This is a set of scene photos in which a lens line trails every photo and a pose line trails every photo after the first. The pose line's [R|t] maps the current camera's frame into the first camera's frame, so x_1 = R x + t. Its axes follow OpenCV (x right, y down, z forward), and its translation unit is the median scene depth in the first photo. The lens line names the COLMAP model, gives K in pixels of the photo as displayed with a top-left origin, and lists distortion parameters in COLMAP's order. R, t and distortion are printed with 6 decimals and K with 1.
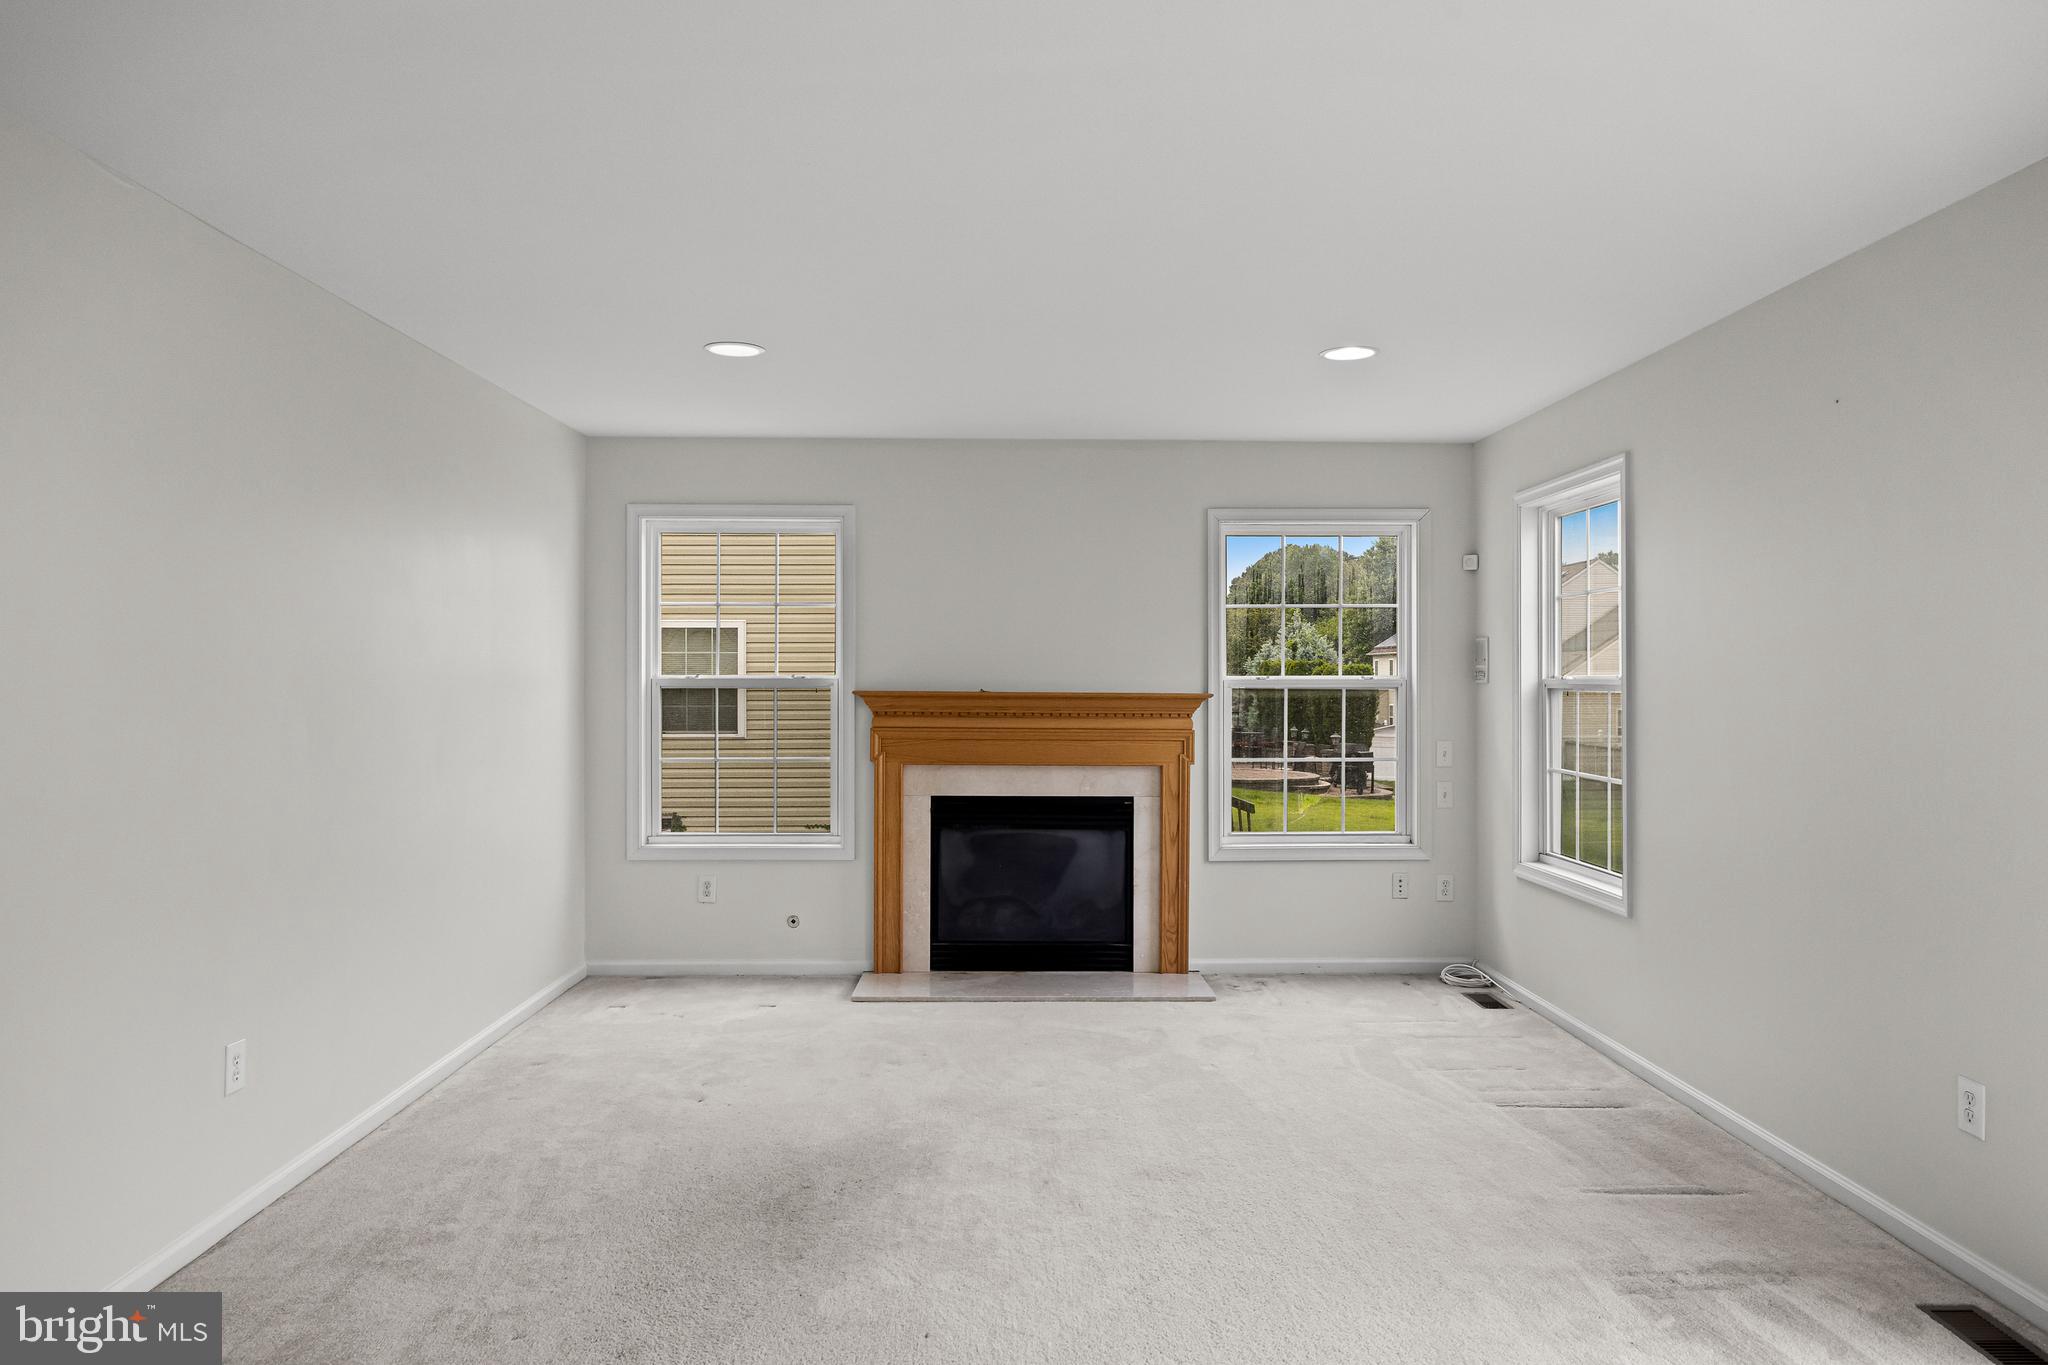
lens RADIAL K [[1309.5, 0, 1024.0], [0, 1309.5, 682.5], [0, 0, 1]] dist [-0.003434, -0.000929]
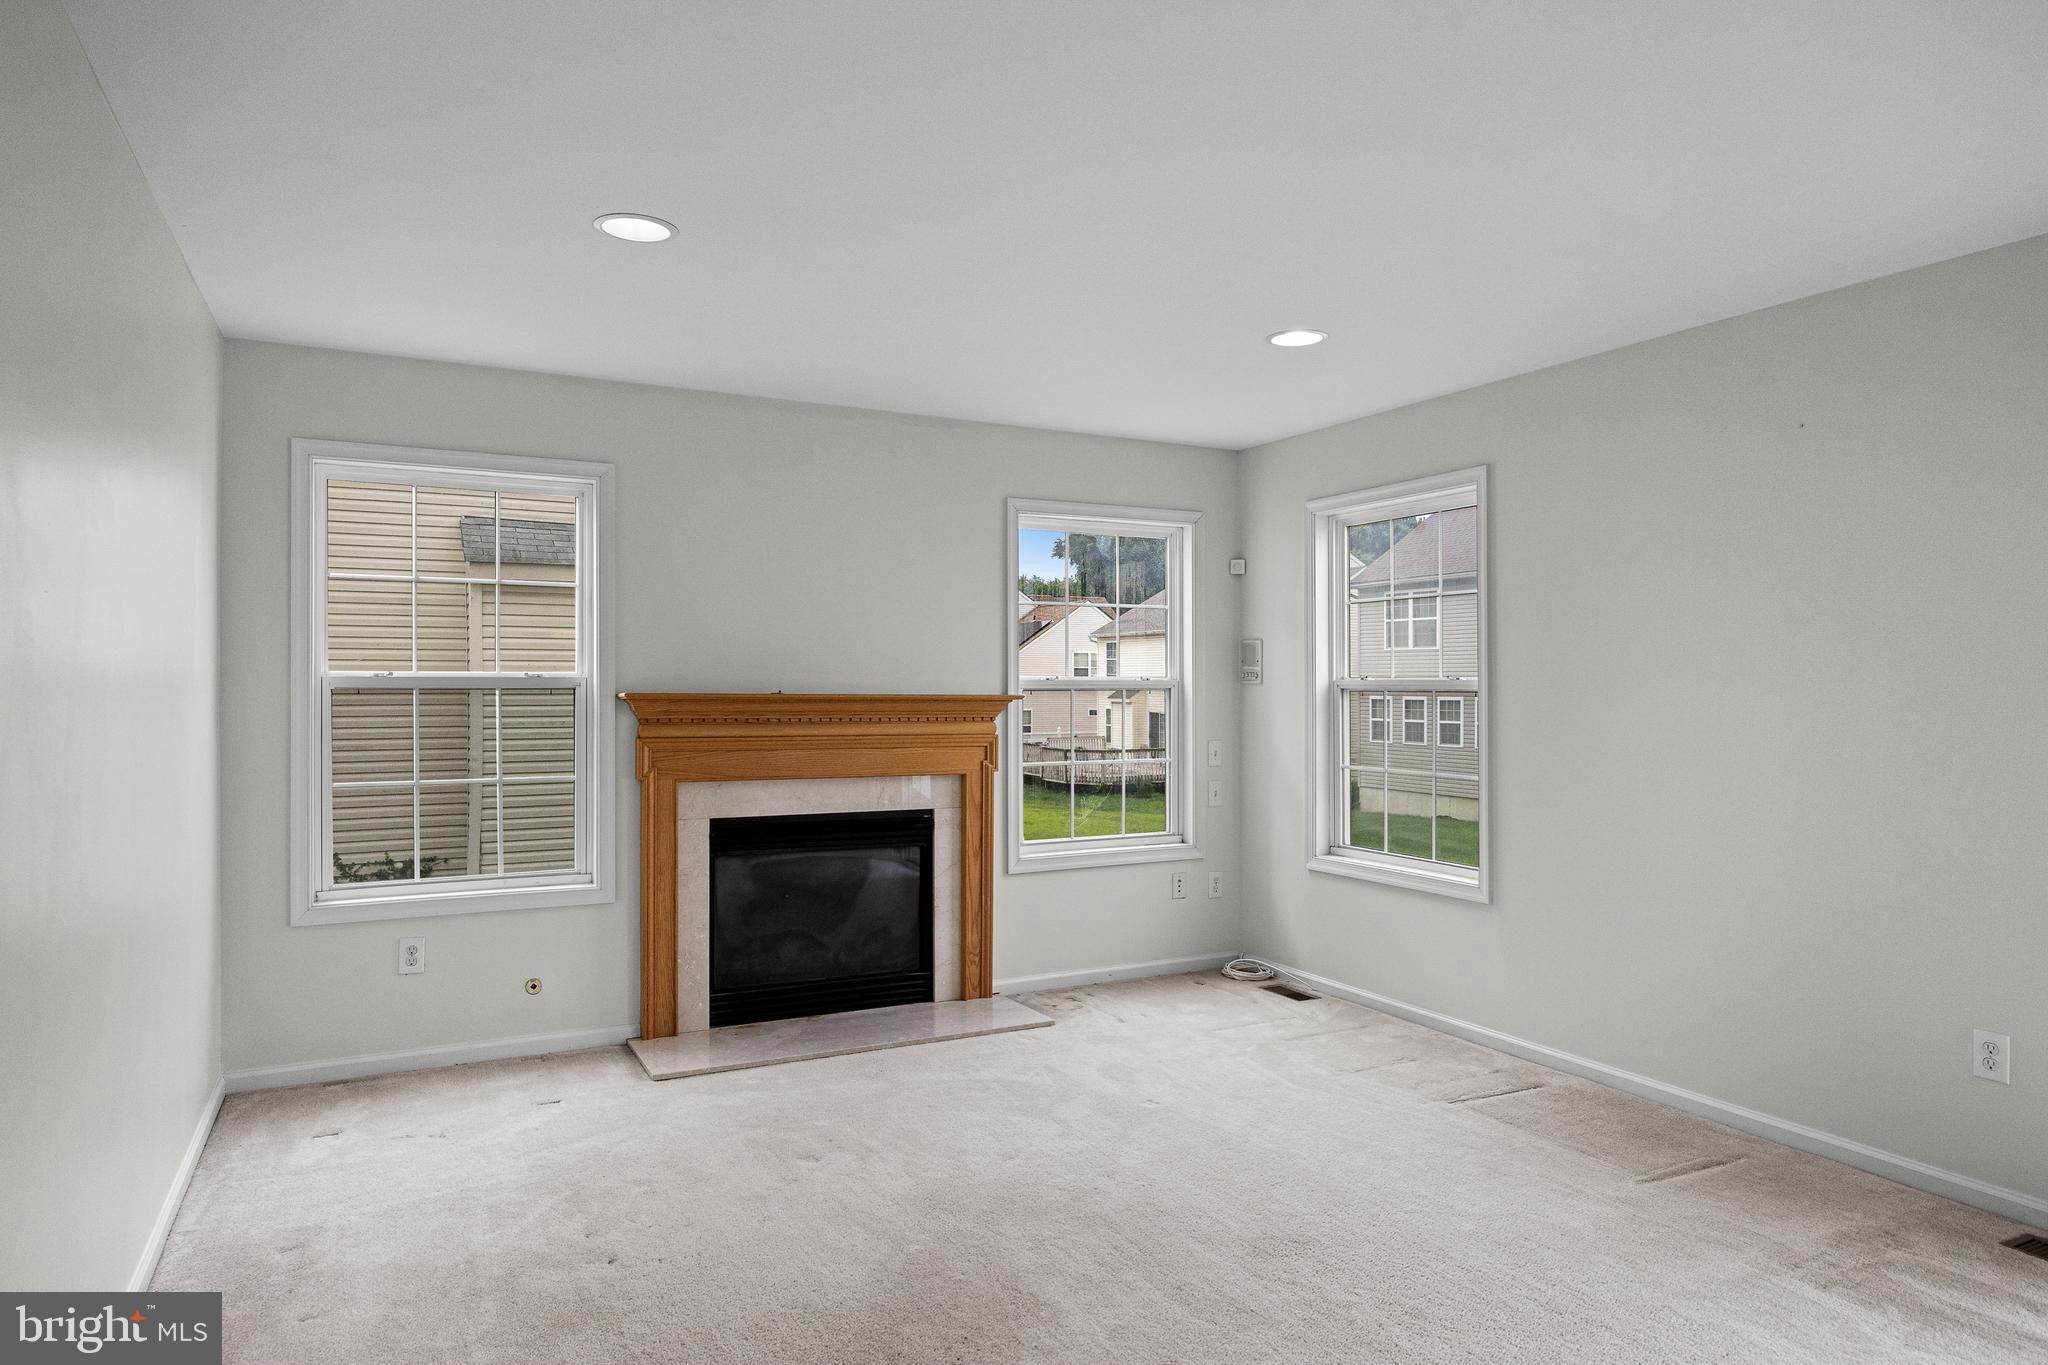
lens RADIAL K [[1238.6, 0, 1024.0], [0, 1238.6, 682.5], [0, 0, 1]] dist [-0.002831, -0.000924]
pose [[0.895352, 0.001045, 0.445357, -0.244794], [0.000622, 0.999993, -0.003599, 0.002693], [-0.445358, 0.003499, 0.895346, 0.203371]]
